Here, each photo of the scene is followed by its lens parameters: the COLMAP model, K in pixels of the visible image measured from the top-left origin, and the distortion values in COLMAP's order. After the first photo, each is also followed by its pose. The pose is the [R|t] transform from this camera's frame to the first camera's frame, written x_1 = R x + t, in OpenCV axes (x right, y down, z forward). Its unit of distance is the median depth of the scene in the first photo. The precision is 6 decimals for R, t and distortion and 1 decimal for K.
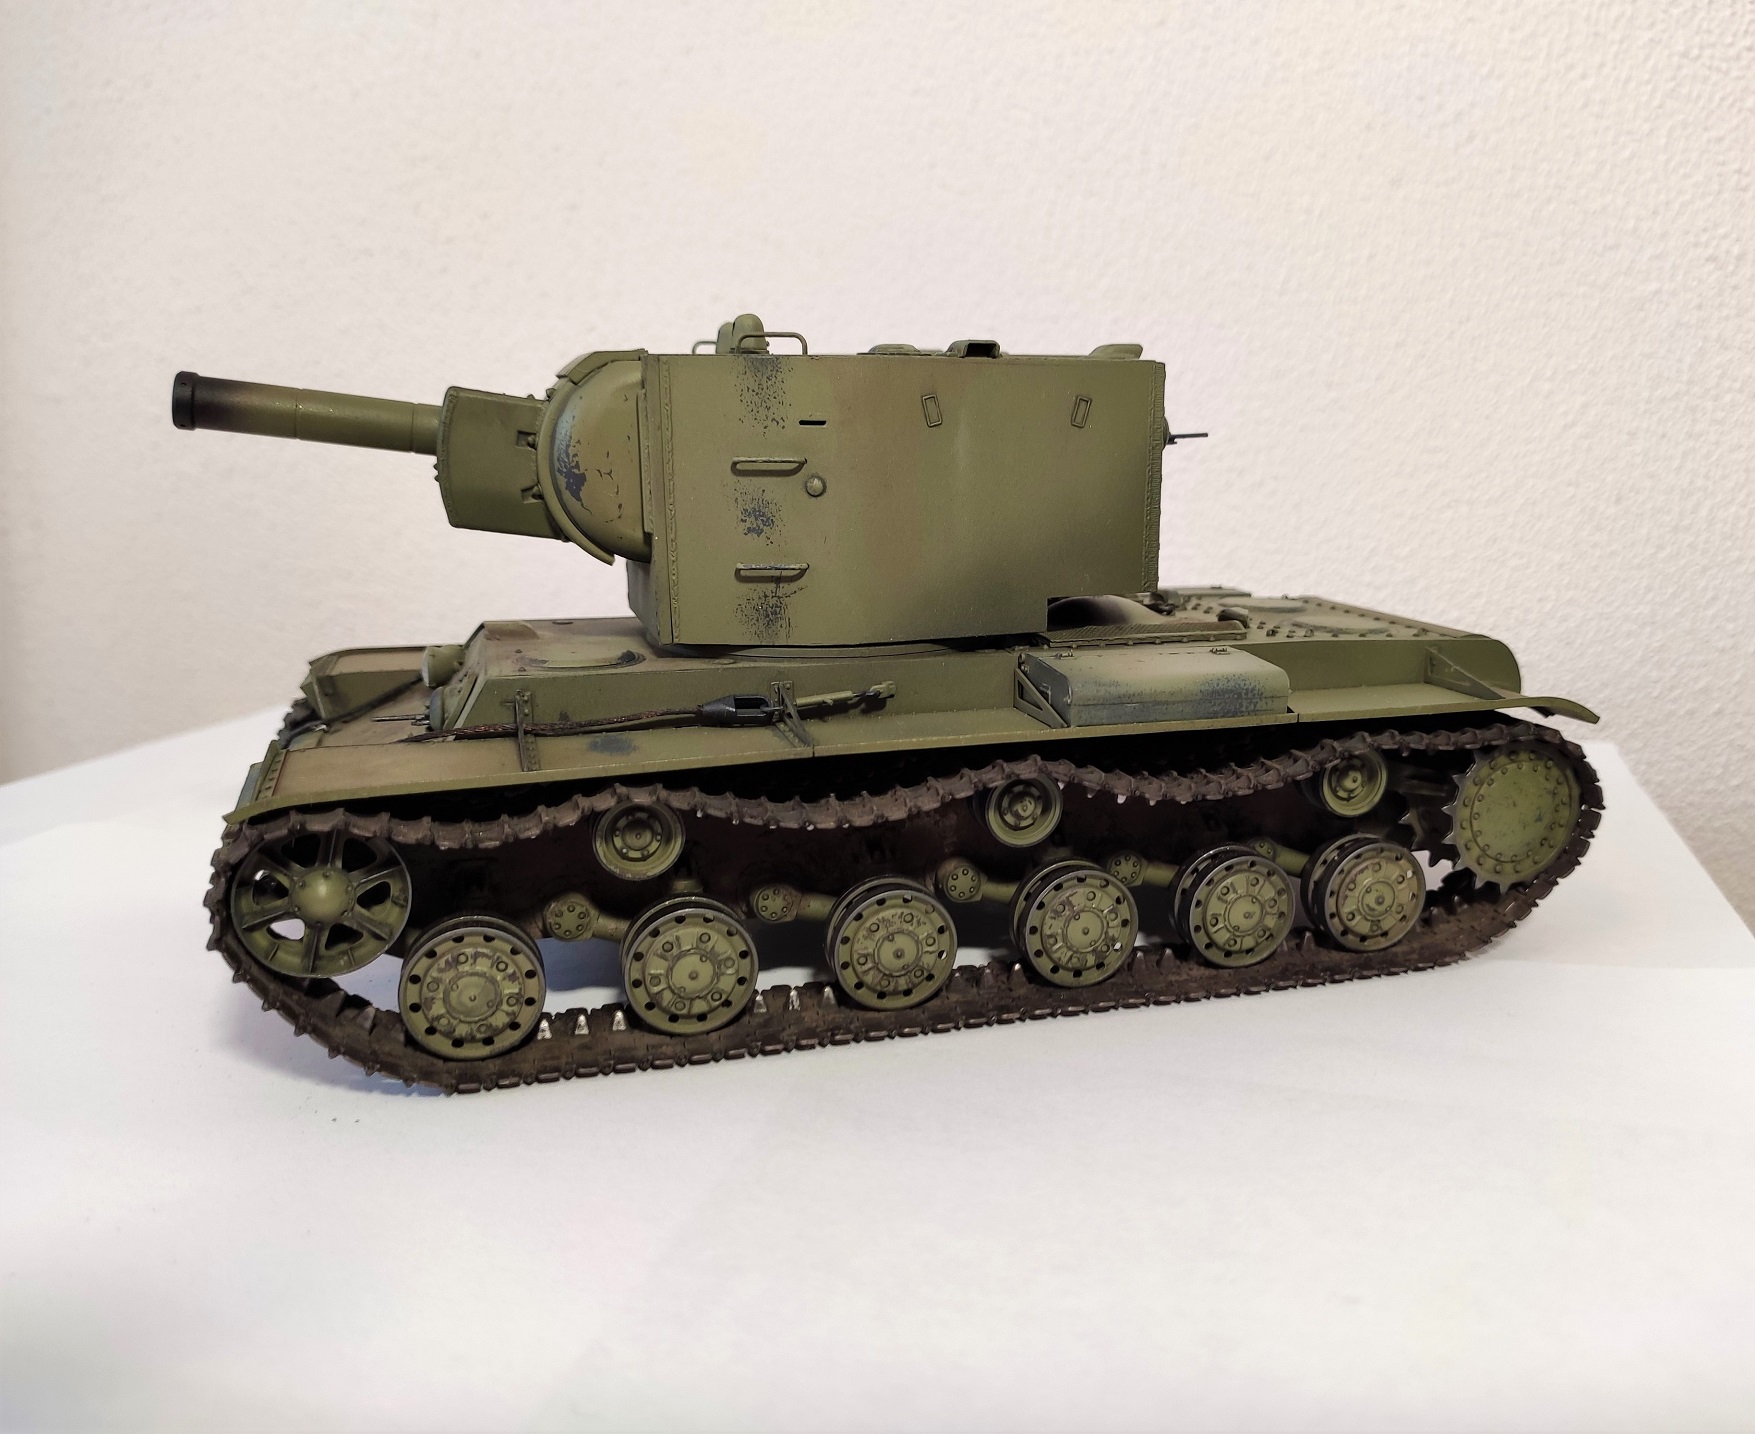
lens RADIAL K [[1469.4, 0, 884.5], [0, 1469.4, 710.4], [0, 0, 1]] dist [0.031089, -0.047675]
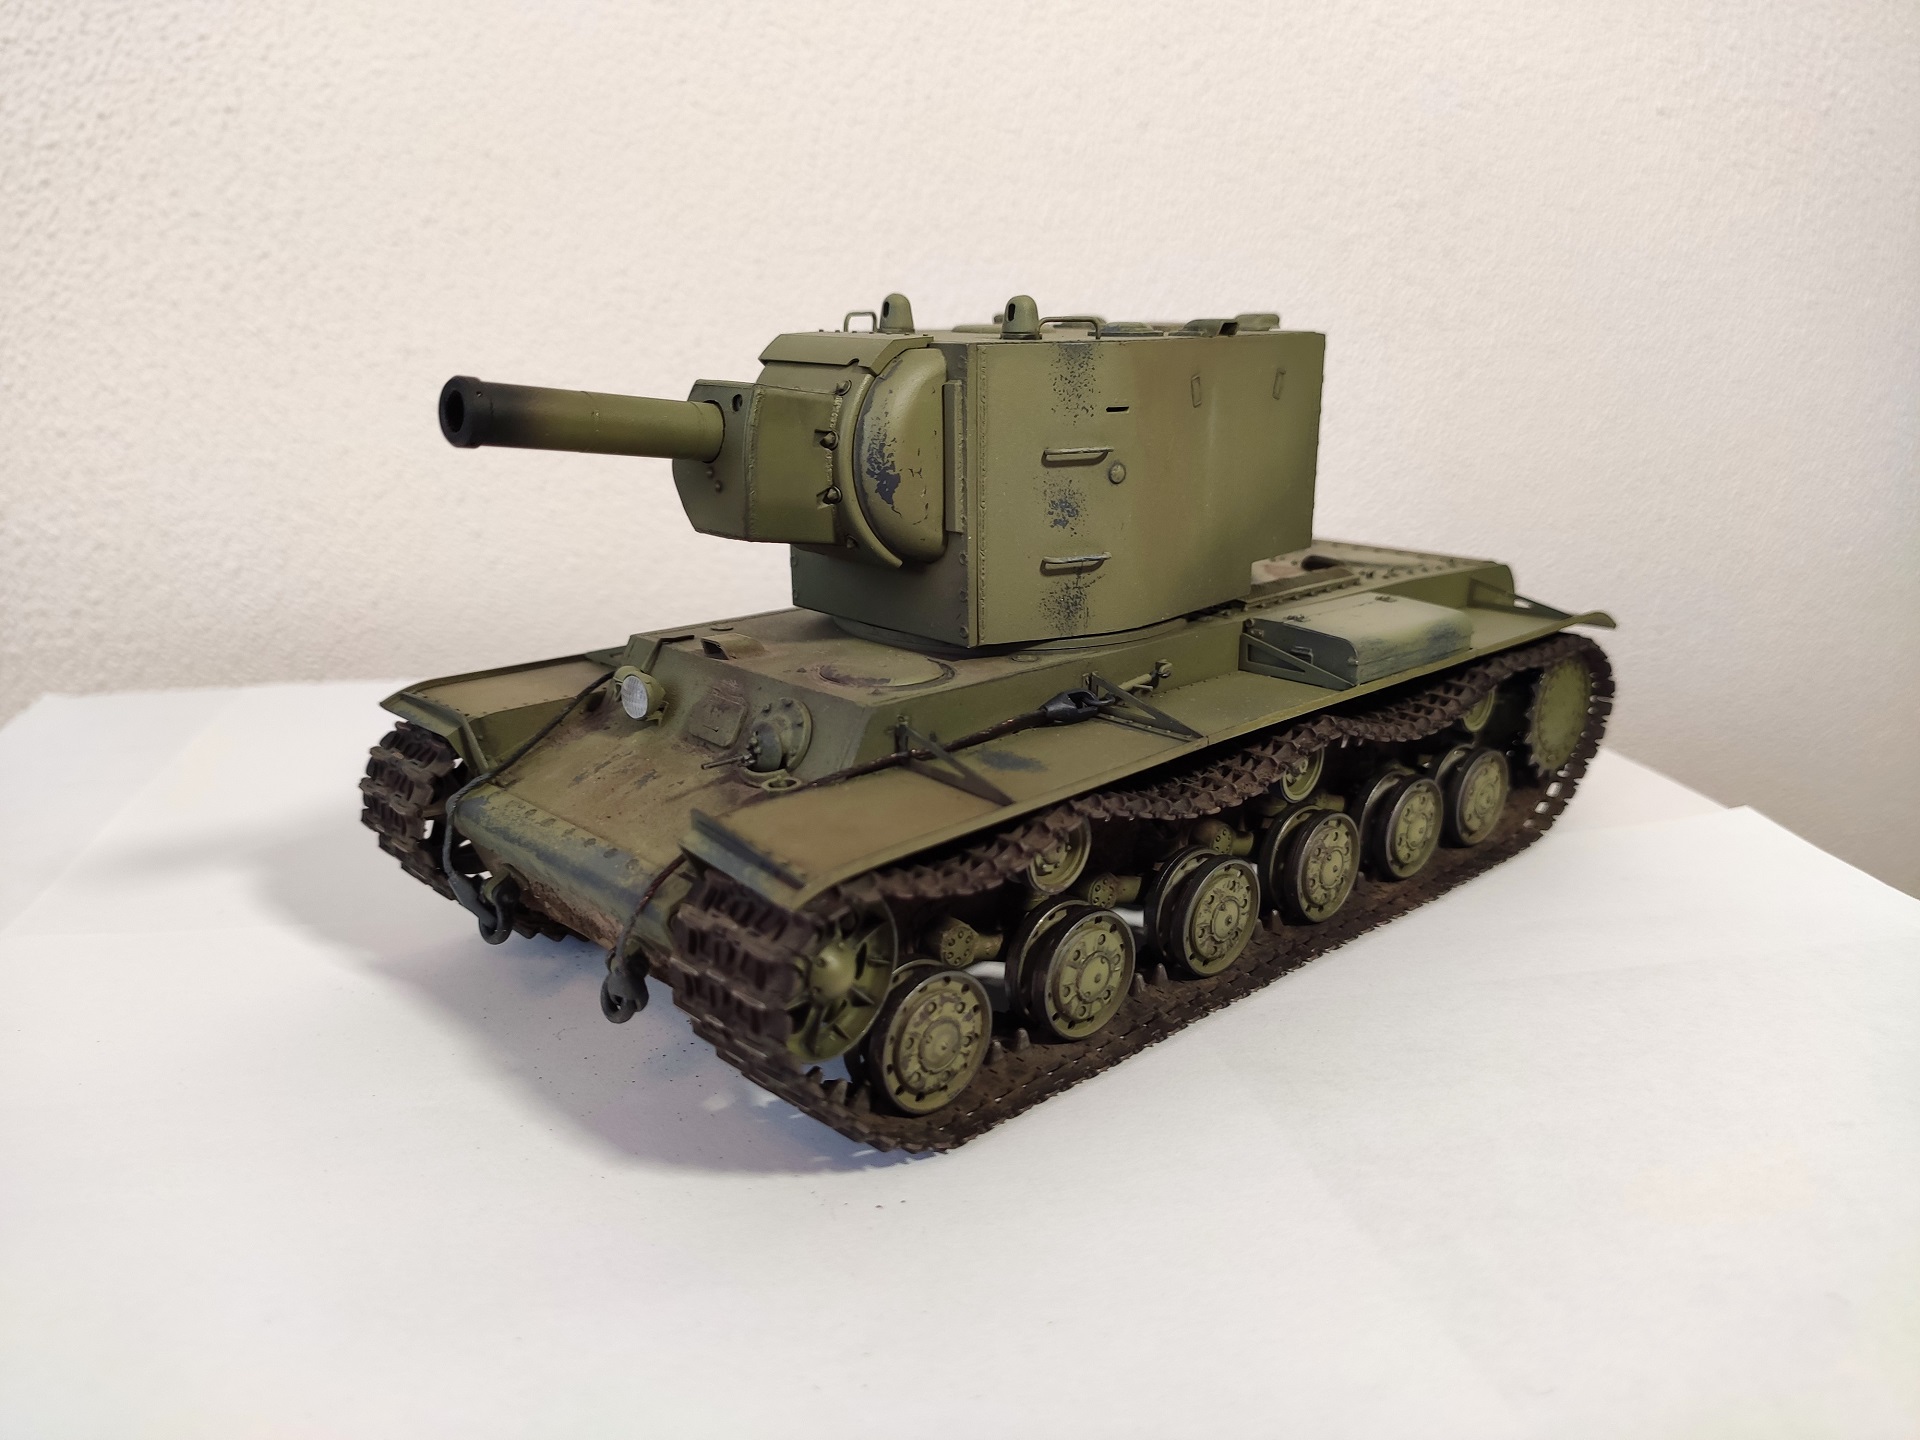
lens RADIAL K [[1481.3, 0, 965.3], [0, 1481.3, 722.1], [0, 0, 1]] dist [0.030384, -0.016635]
pose [[0.904437, -0.124246, 0.408113, -0.523381], [0.095508, 0.991339, 0.090142, -0.079400], [-0.415778, -0.042550, 0.908470, 0.116309]]
